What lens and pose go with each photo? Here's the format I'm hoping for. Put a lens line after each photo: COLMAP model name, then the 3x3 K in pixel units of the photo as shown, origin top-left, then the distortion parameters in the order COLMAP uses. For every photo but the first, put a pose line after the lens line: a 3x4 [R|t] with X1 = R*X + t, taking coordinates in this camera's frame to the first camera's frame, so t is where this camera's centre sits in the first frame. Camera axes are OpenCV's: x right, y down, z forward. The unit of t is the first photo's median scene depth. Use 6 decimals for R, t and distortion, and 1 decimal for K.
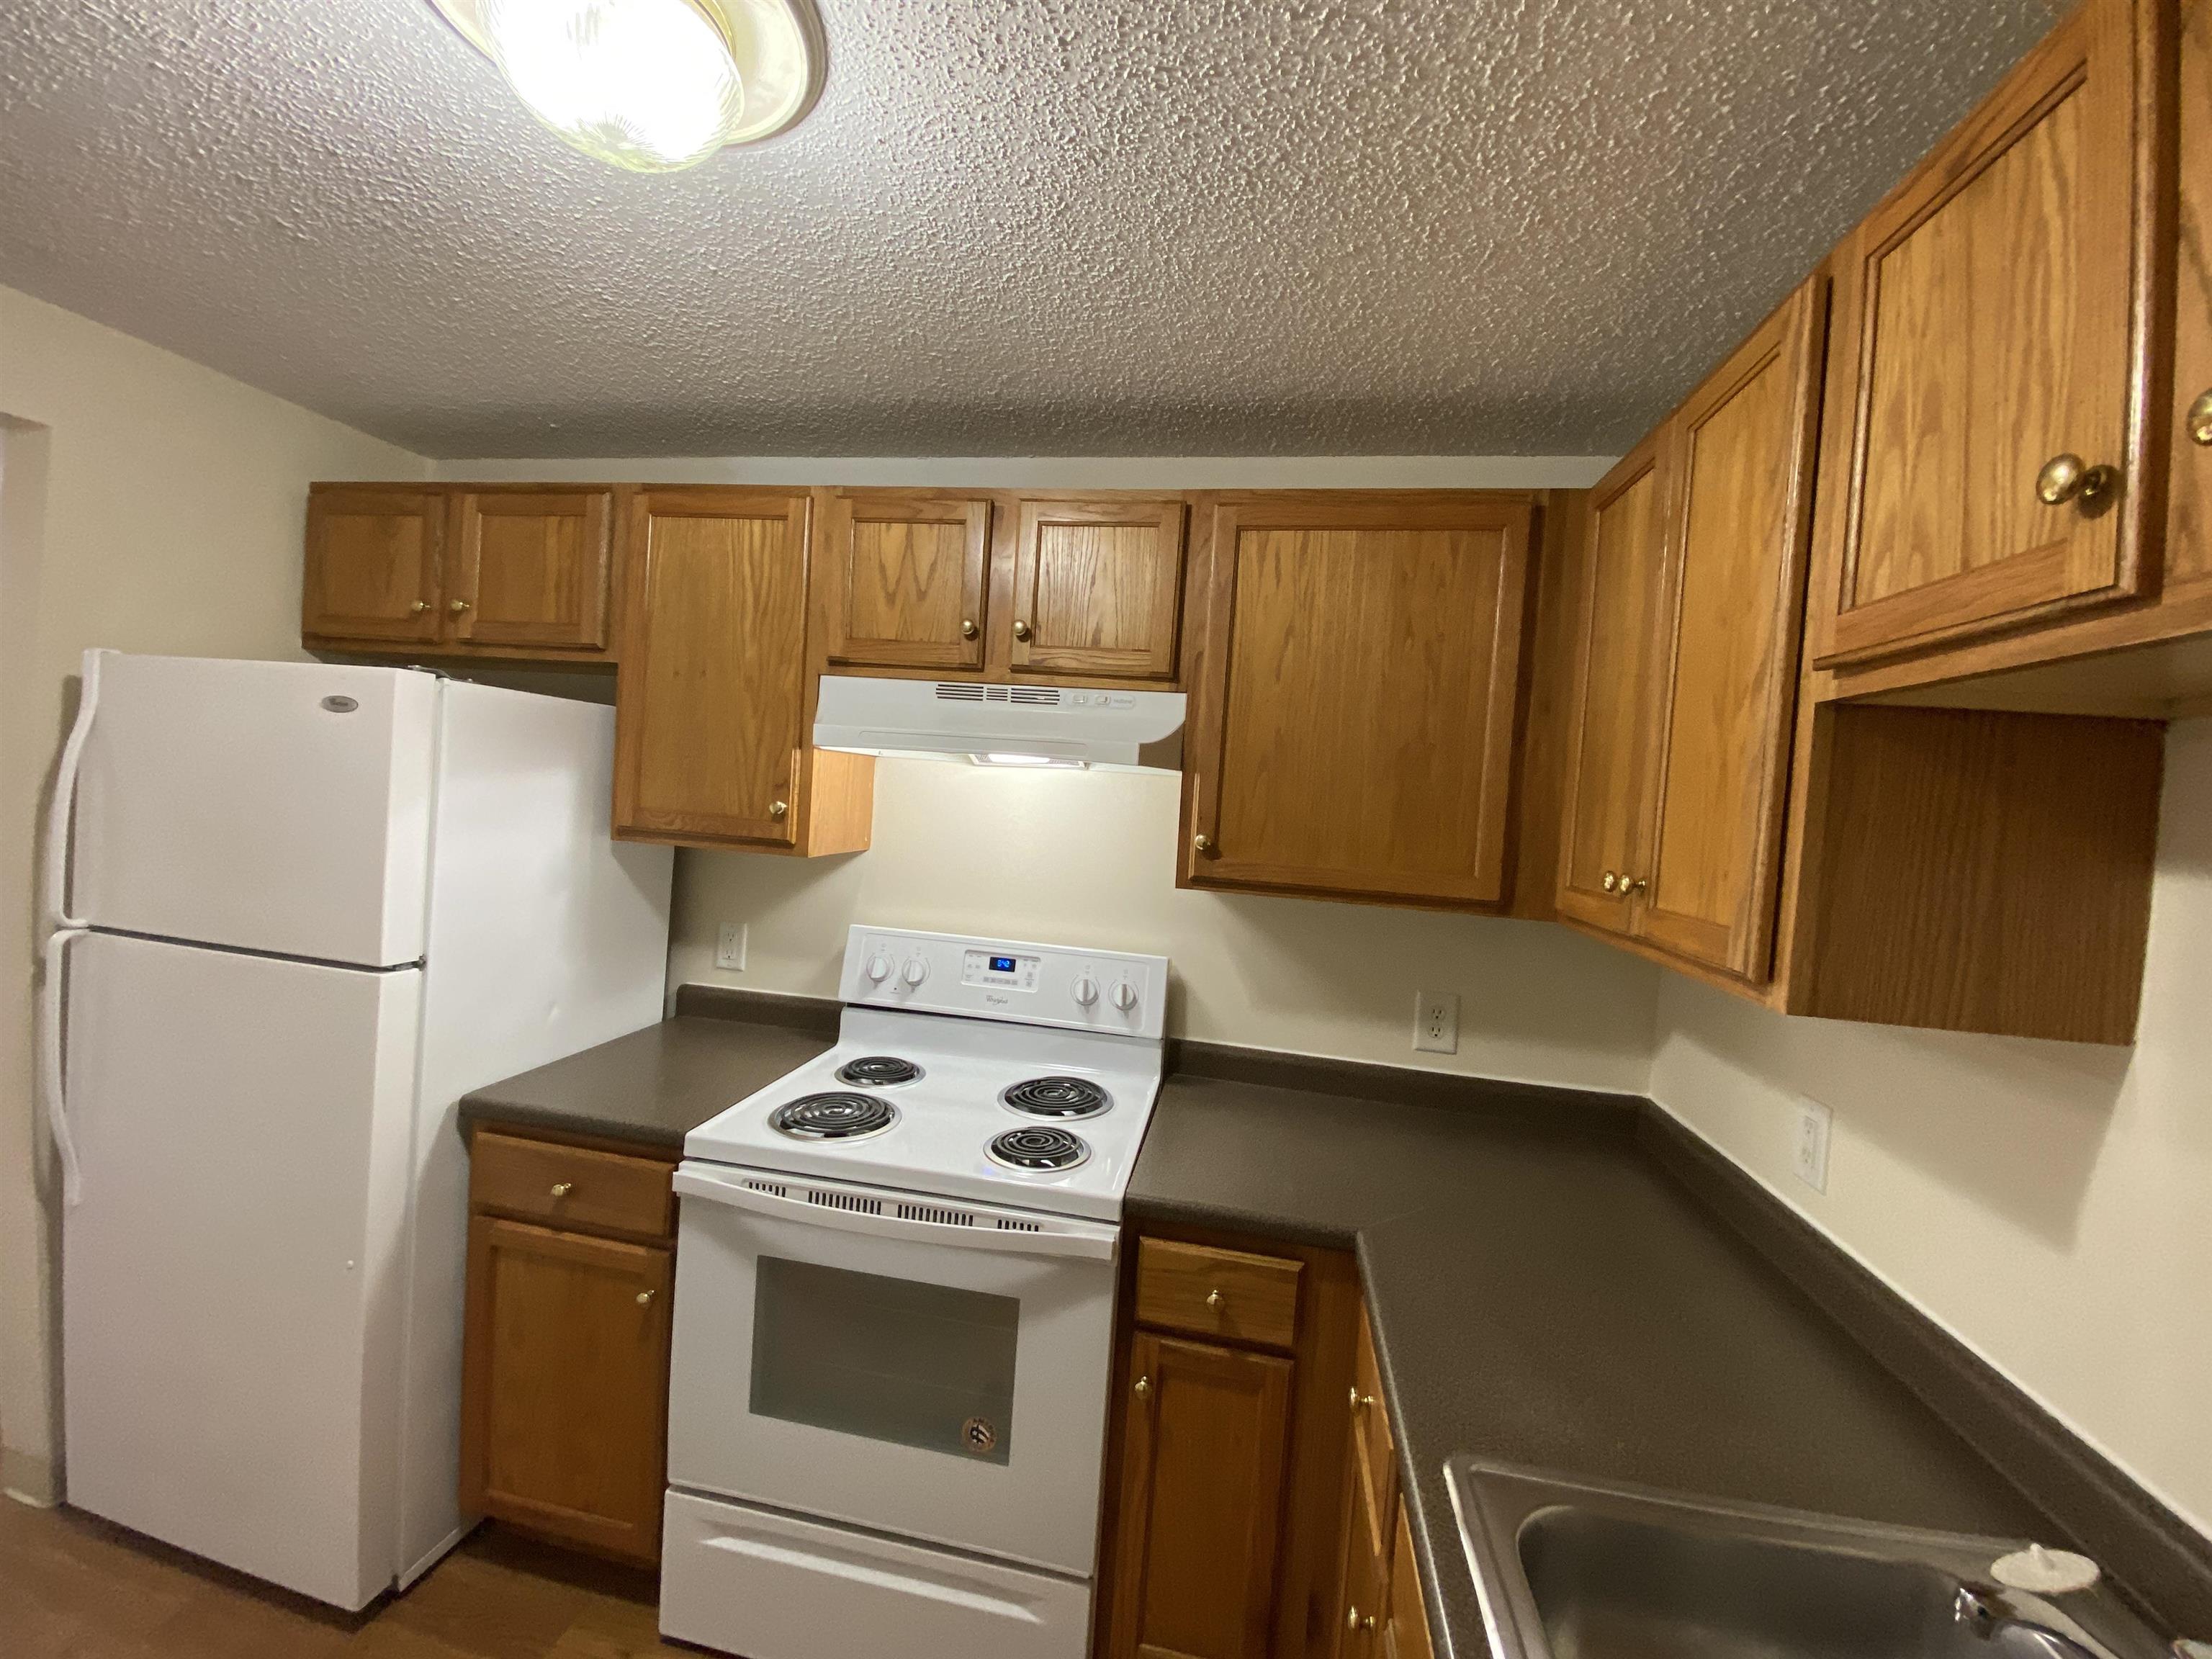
lens RADIAL K [[862.8, 0, 1108.7], [0, 862.8, 812.7], [0, 0, 1]] dist [0.025428, -0.015614]
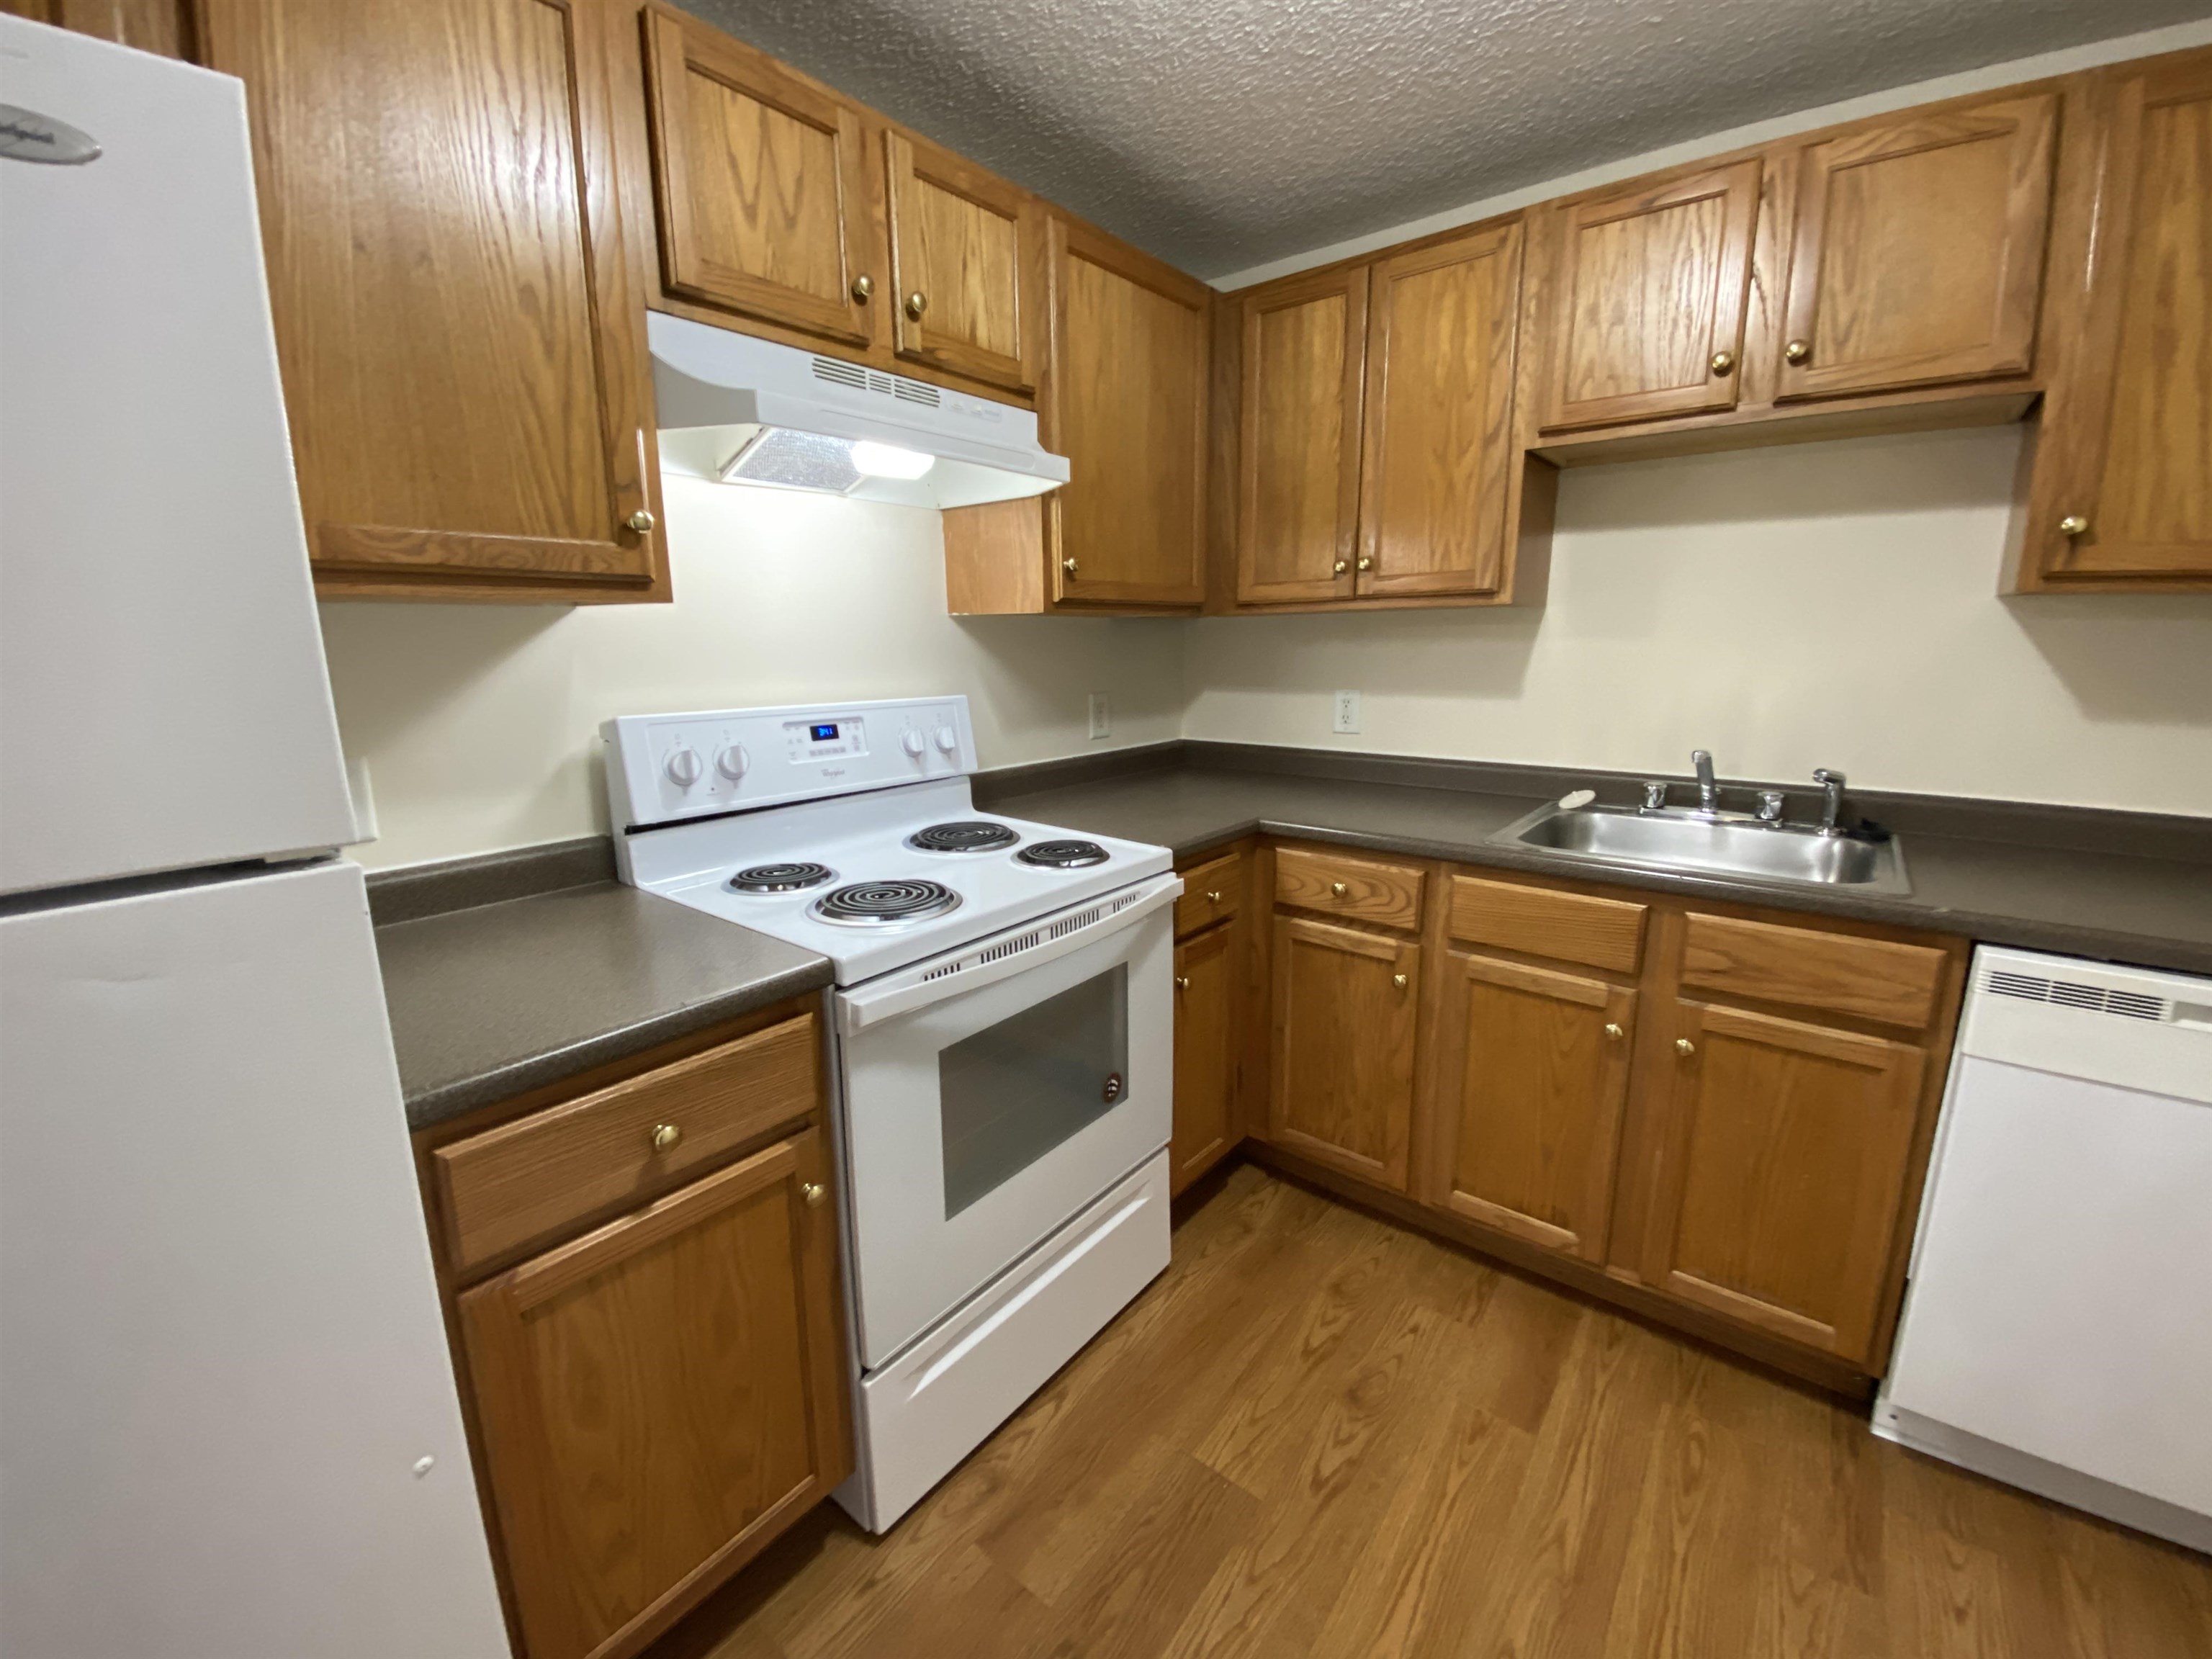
lens RADIAL K [[902.6, 0, 1099.6], [0, 902.6, 814.5], [0, 0, 1]] dist [0.024115, -0.019185]
pose [[0.476809, -0.242295, 0.844953, -0.918679], [0.068508, 0.968579, 0.239086, 0.072167], [-0.876333, -0.056113, 0.478426, 0.402656]]
